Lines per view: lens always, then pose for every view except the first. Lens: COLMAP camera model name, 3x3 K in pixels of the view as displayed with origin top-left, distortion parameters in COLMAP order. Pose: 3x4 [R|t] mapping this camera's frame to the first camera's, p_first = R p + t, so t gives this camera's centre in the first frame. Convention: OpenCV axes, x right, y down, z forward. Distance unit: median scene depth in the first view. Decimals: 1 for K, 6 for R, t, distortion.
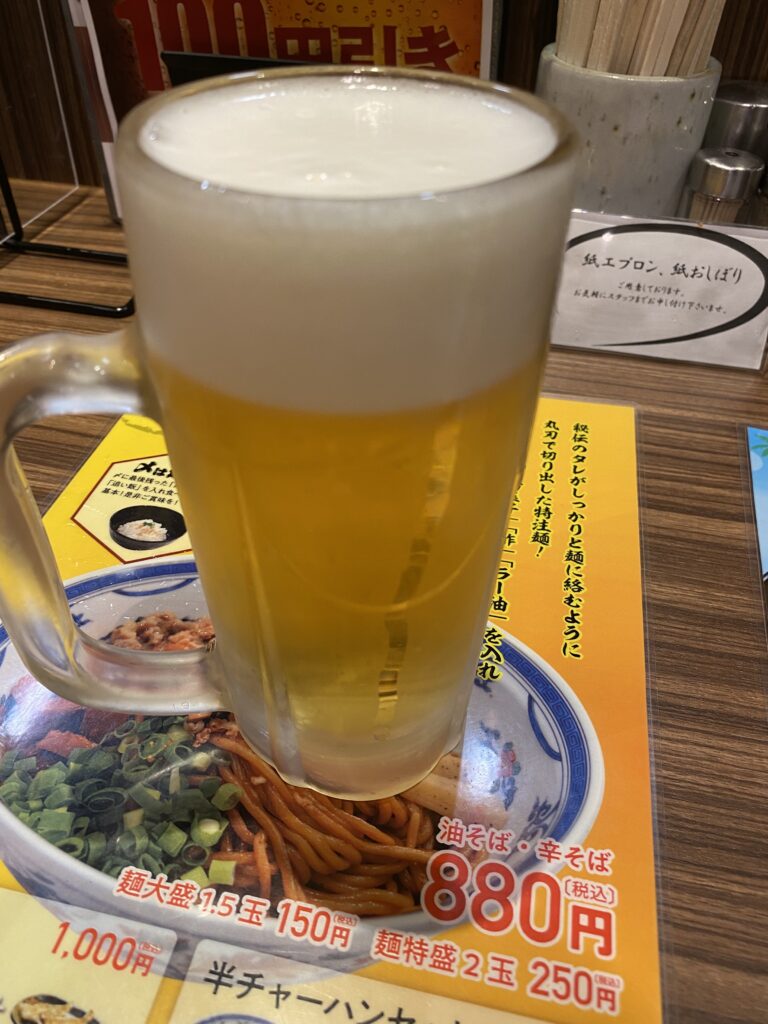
lens RADIAL K [[819.2, 0, 377.0], [0, 819.2, 516.1], [0, 0, 1]] dist [-0.064260, 0.062631]
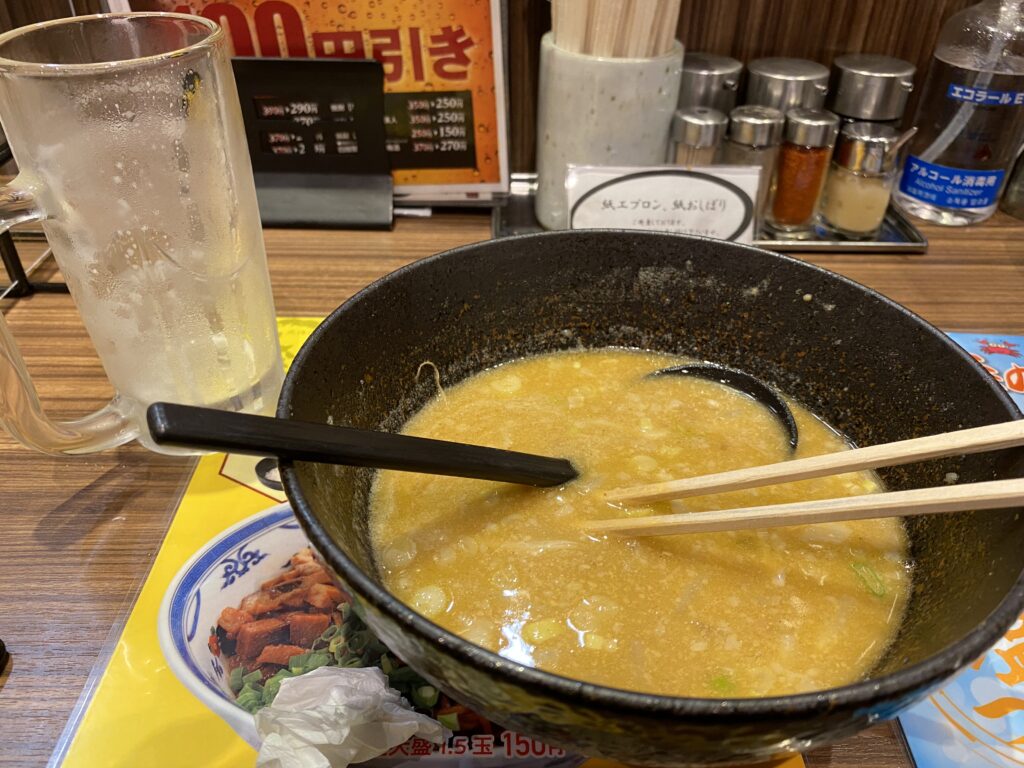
lens RADIAL K [[819.2, 0, 526.4], [0, 819.2, 394.1], [0, 0, 1]] dist [-0.064260, 0.062631]
pose [[0.970887, -0.136749, 0.196666, -0.191794], [0.151862, 0.986336, -0.063864, 0.034488], [-0.185245, 0.091870, 0.978388, -0.207571]]
